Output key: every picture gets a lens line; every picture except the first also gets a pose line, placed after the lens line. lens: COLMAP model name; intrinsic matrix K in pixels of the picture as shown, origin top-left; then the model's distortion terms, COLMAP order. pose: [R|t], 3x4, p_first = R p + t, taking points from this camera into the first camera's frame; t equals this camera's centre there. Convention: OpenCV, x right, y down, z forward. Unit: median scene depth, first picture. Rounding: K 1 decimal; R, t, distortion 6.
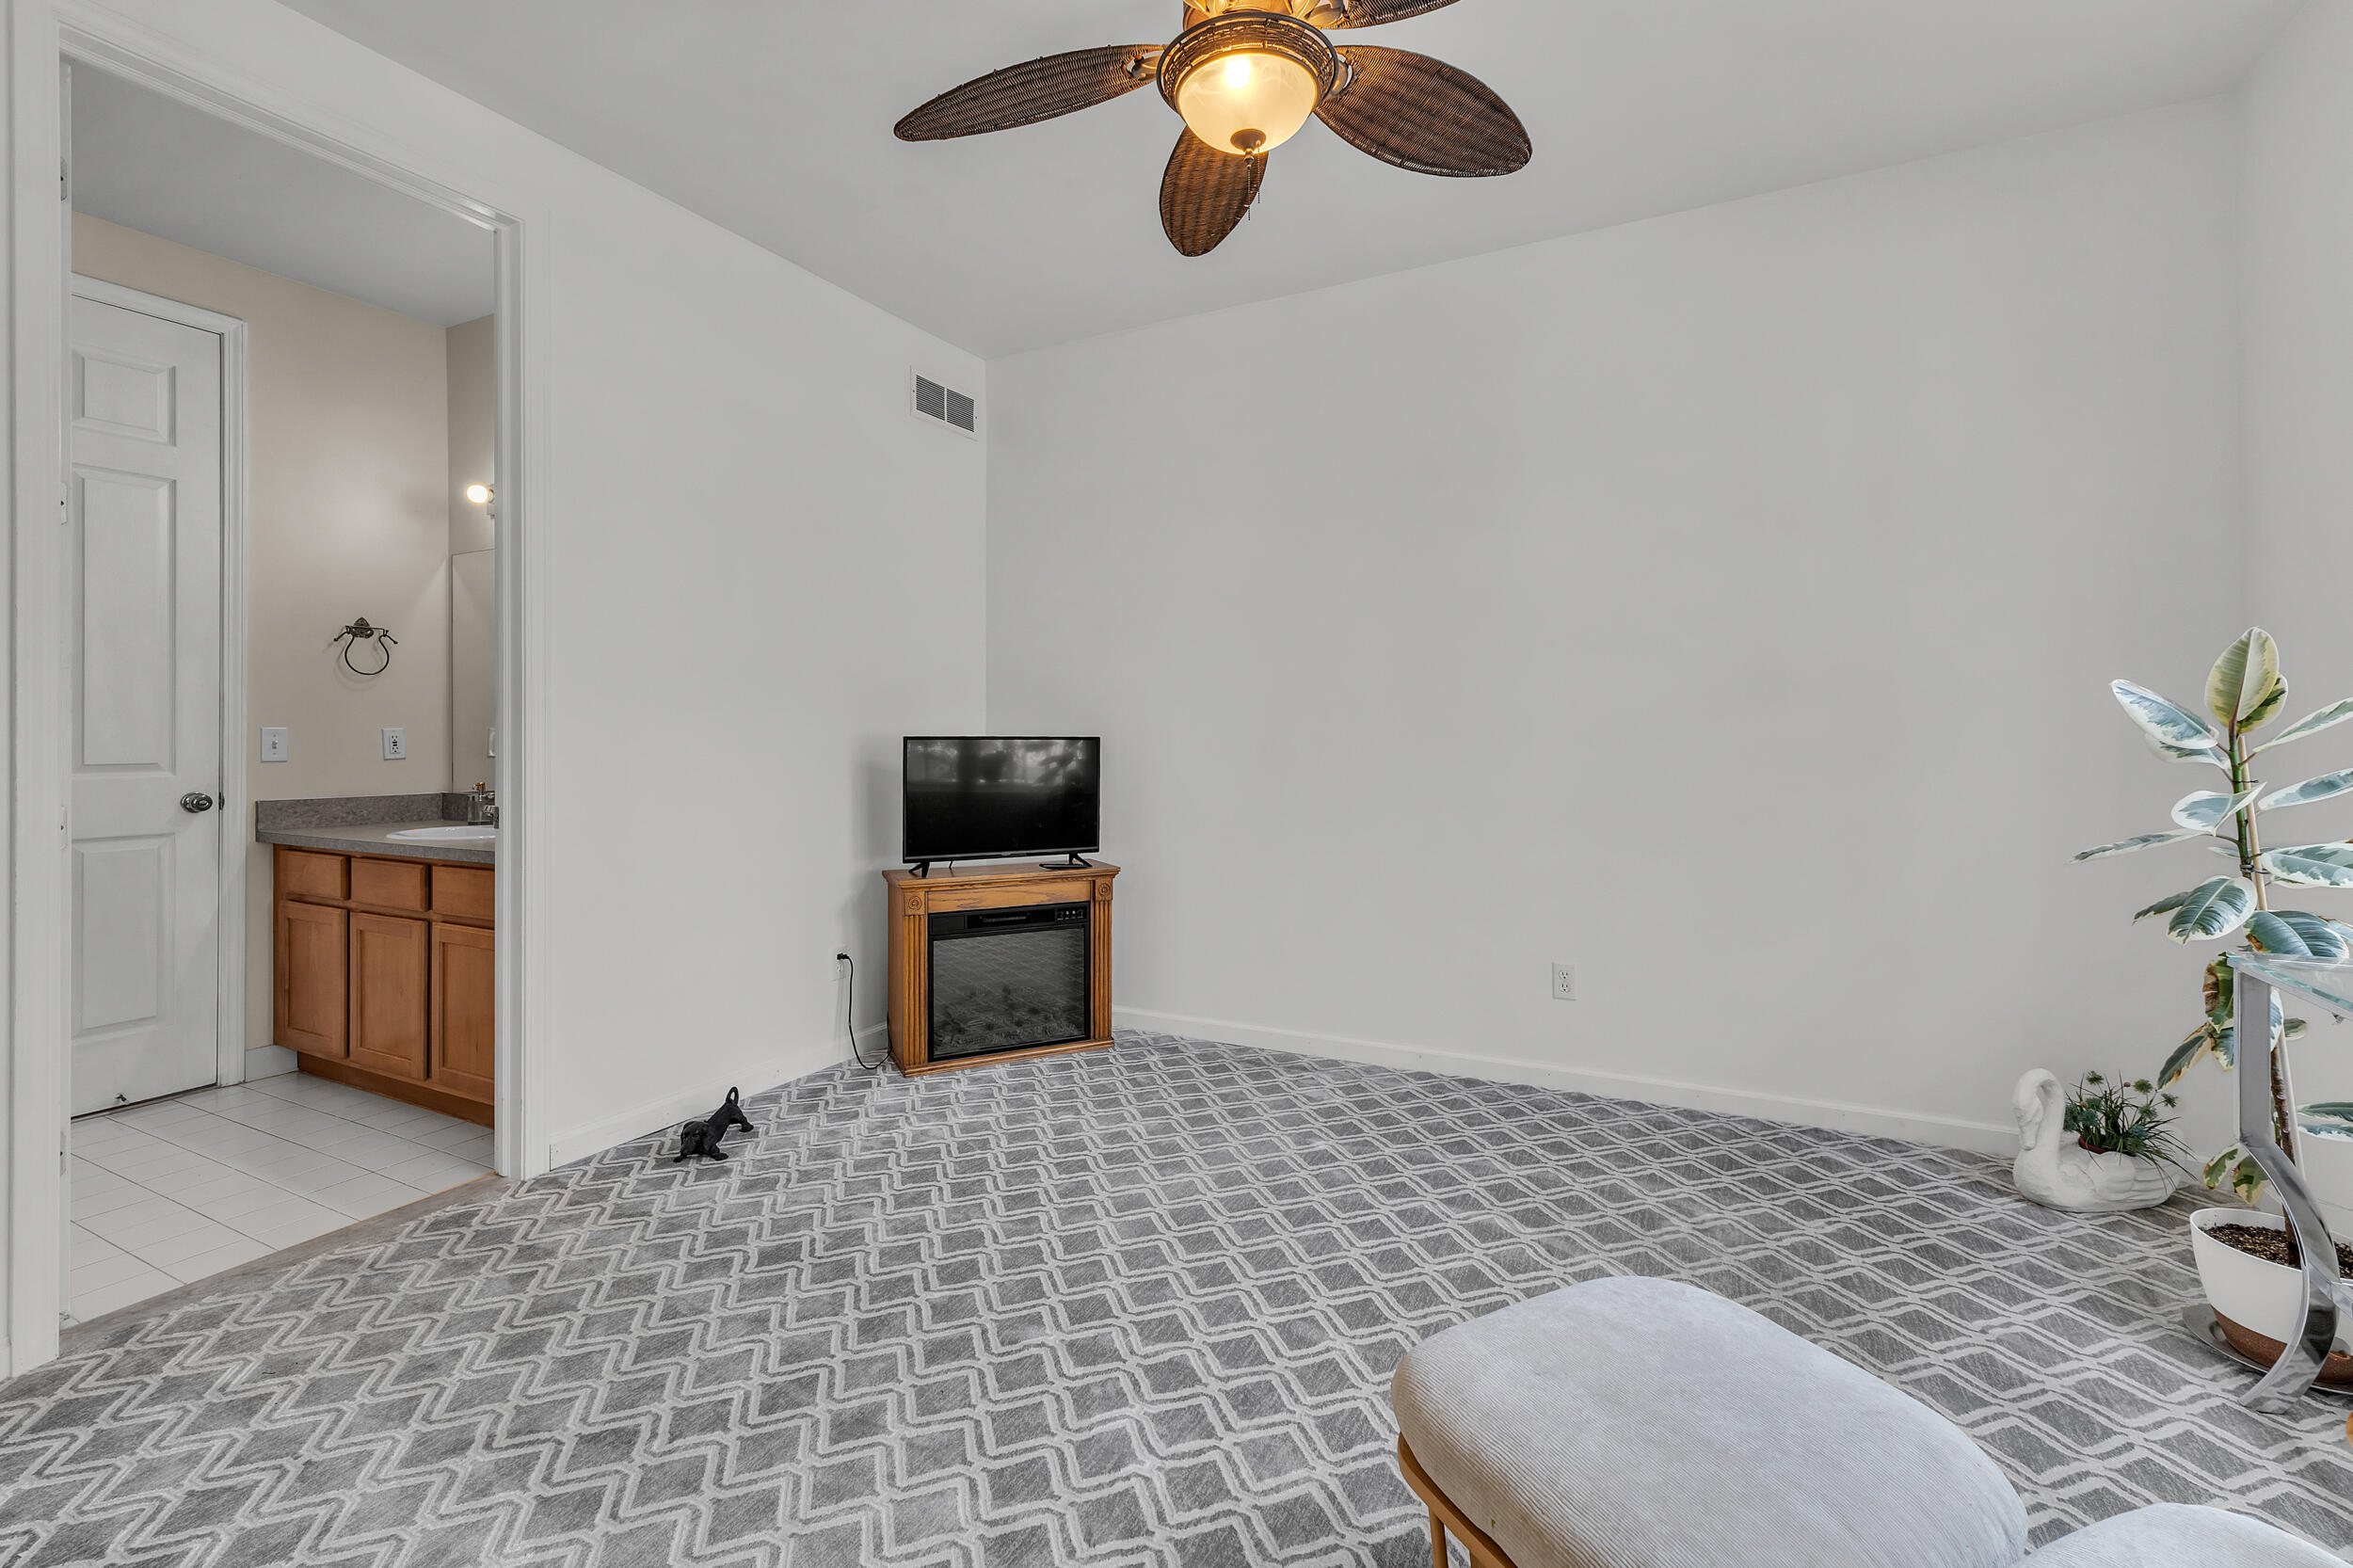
lens RADIAL K [[1014.7, 0, 1206.2], [0, 1014.7, 727.9], [0, 0, 1]] dist [0.001646, 0.000230]
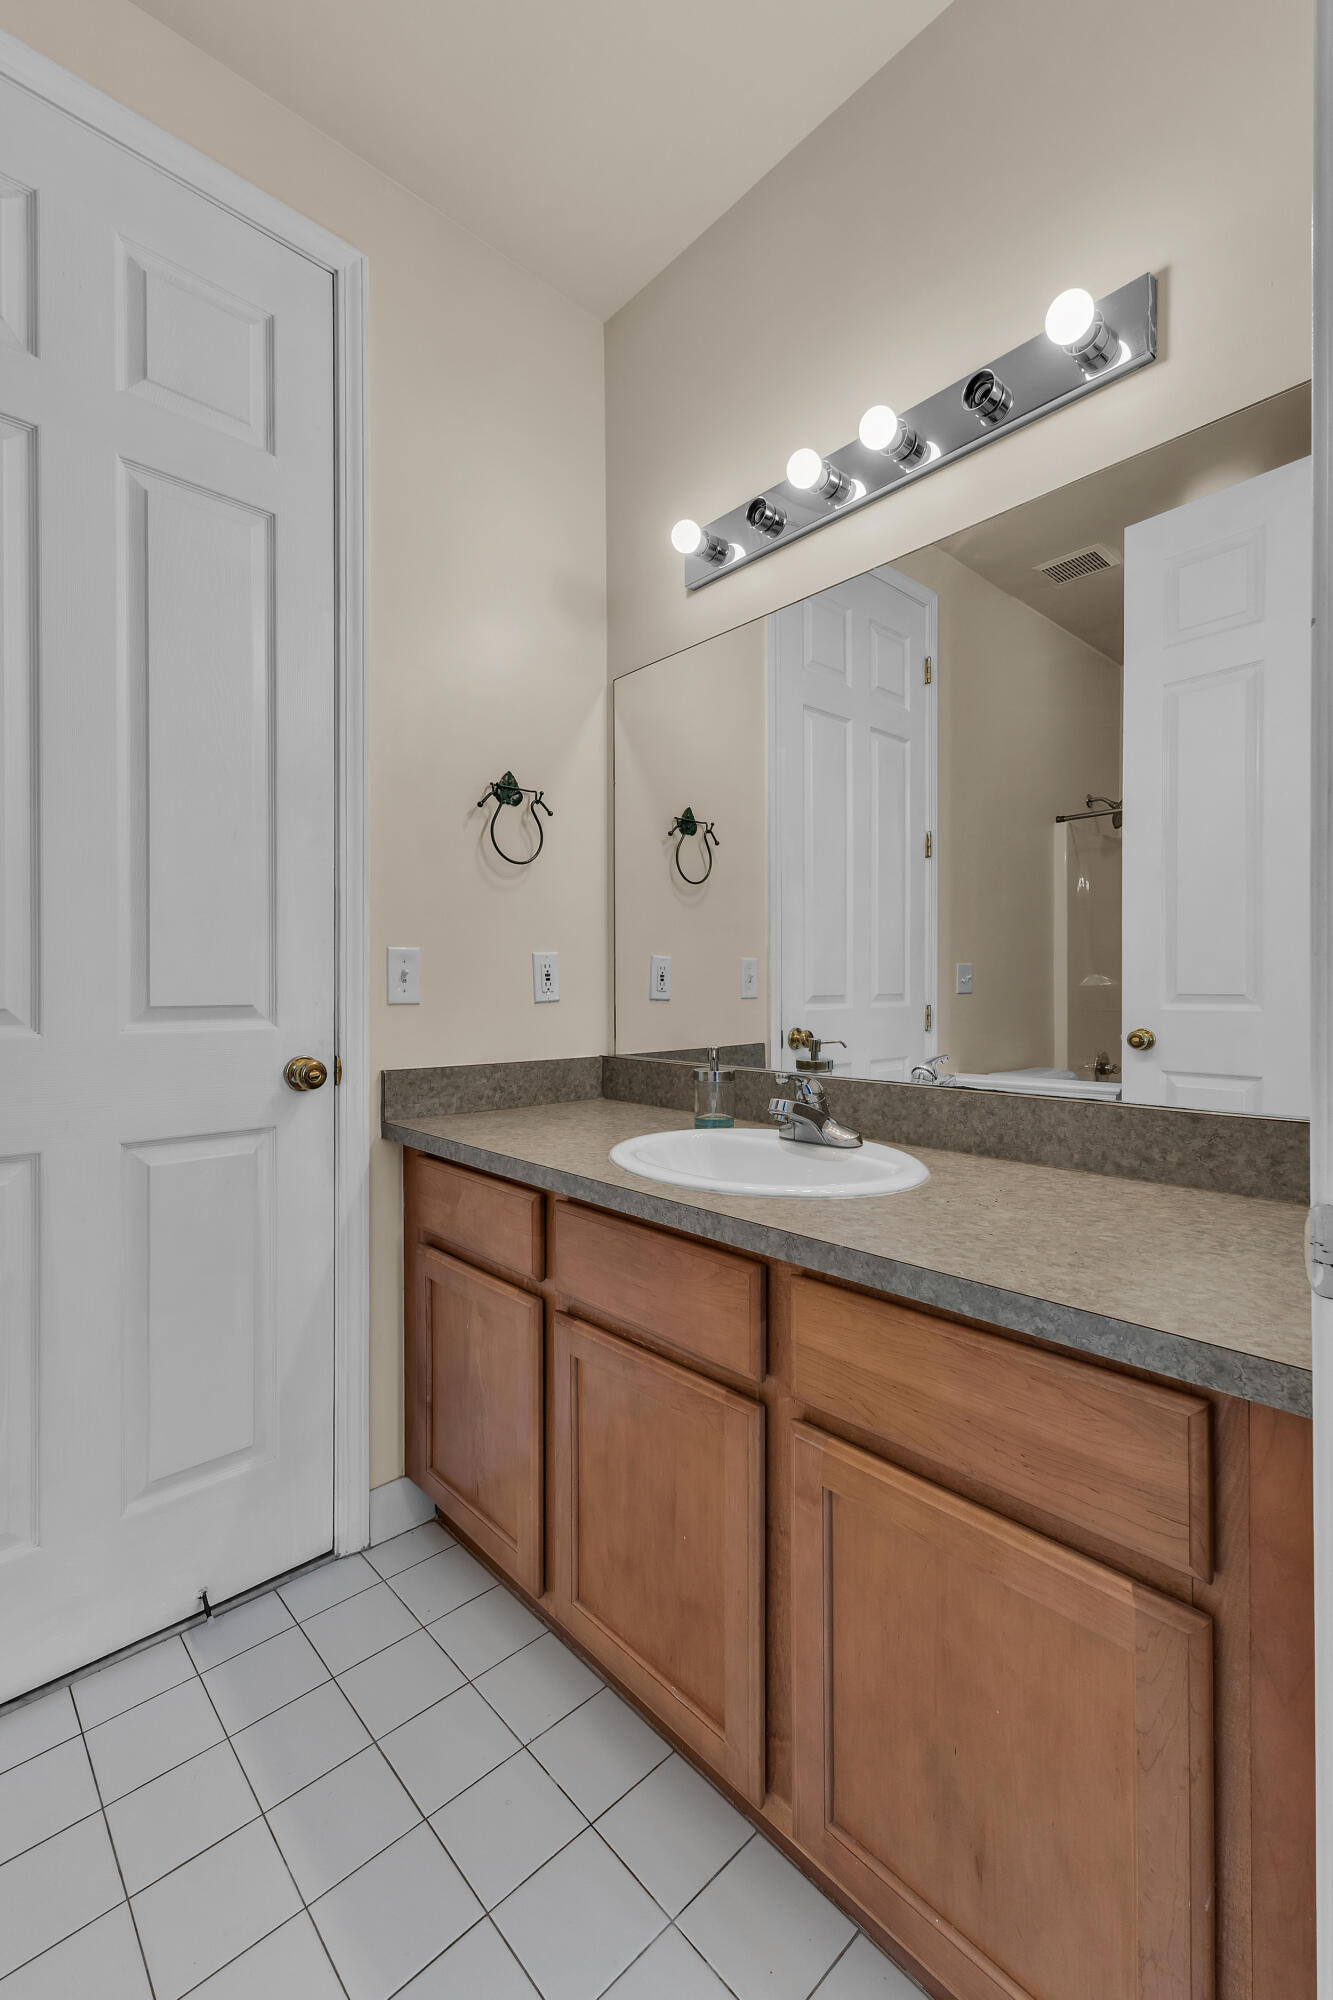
lens RADIAL K [[834.3, 0, 668.2], [0, 834.3, 979.8], [0, 0, 1]] dist [0.001231, 0.000212]
pose [[0.937553, -0.010793, -0.347674, -0.624437], [0.007711, 0.999918, -0.010248, 0.026038], [0.347756, 0.006928, 0.937559, 0.617484]]
